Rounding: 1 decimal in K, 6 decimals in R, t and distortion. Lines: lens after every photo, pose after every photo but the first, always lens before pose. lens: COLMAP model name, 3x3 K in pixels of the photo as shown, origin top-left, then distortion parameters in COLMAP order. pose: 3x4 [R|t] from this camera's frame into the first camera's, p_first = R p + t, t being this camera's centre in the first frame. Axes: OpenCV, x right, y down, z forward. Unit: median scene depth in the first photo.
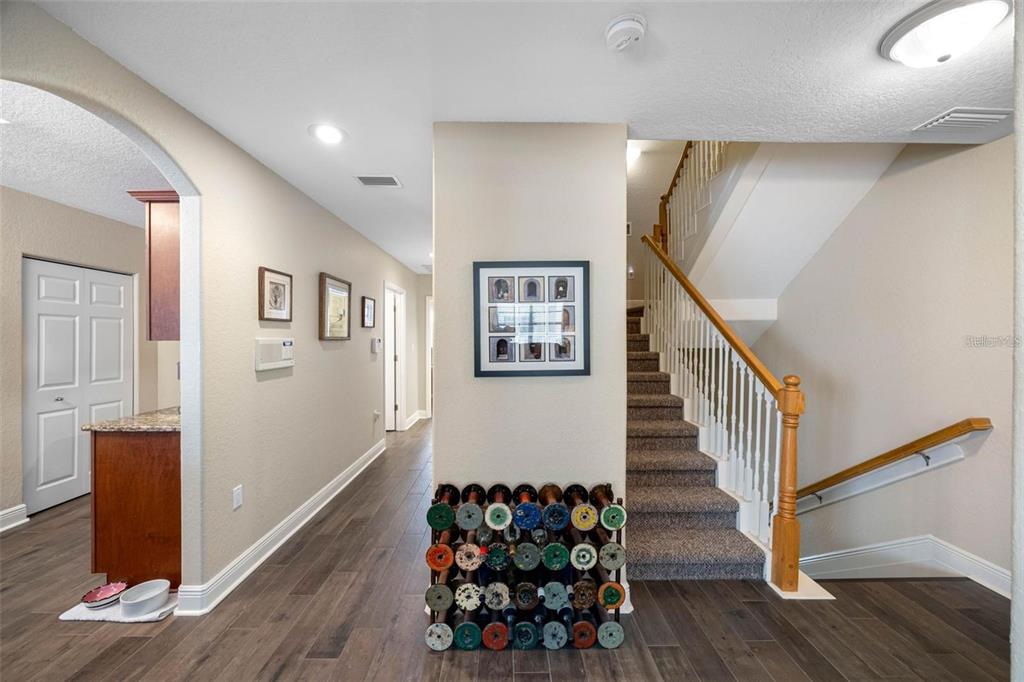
lens RADIAL K [[398.9, 0, 513.1], [0, 398.9, 338.7], [0, 0, 1]] dist [-0.000778, -0.000361]
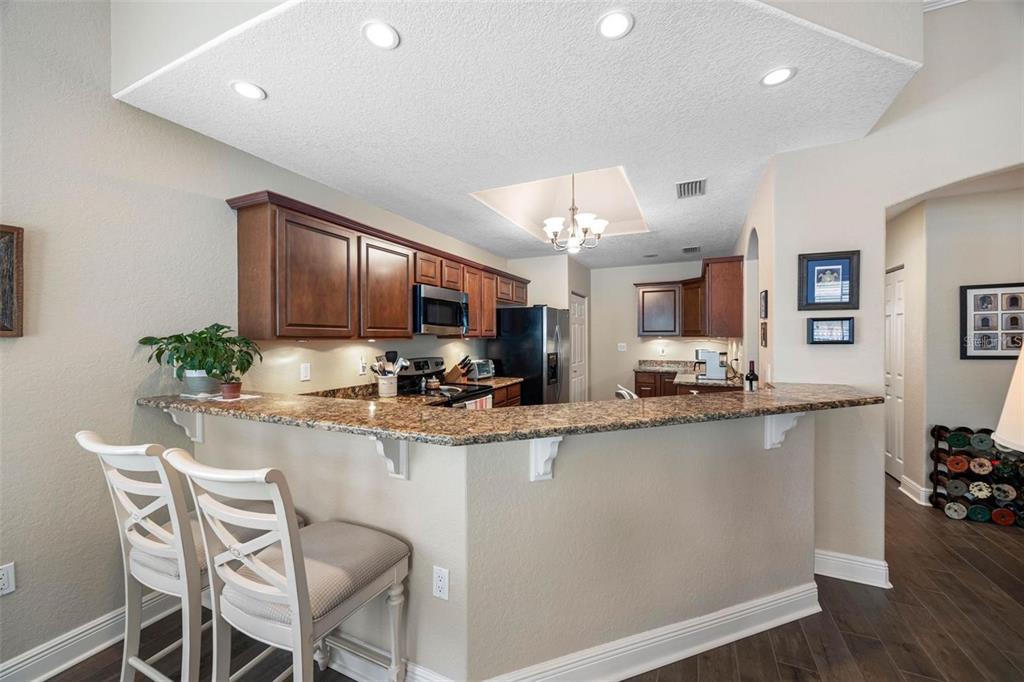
lens RADIAL K [[398.9, 0, 513.1], [0, 398.9, 338.7], [0, 0, 1]] dist [-0.000778, -0.000361]
pose [[0.904899, -0.000305, -0.425626, -0.836921], [0.001969, 0.999992, 0.003470, 0.005410], [0.425622, -0.003978, 0.904892, -0.951325]]
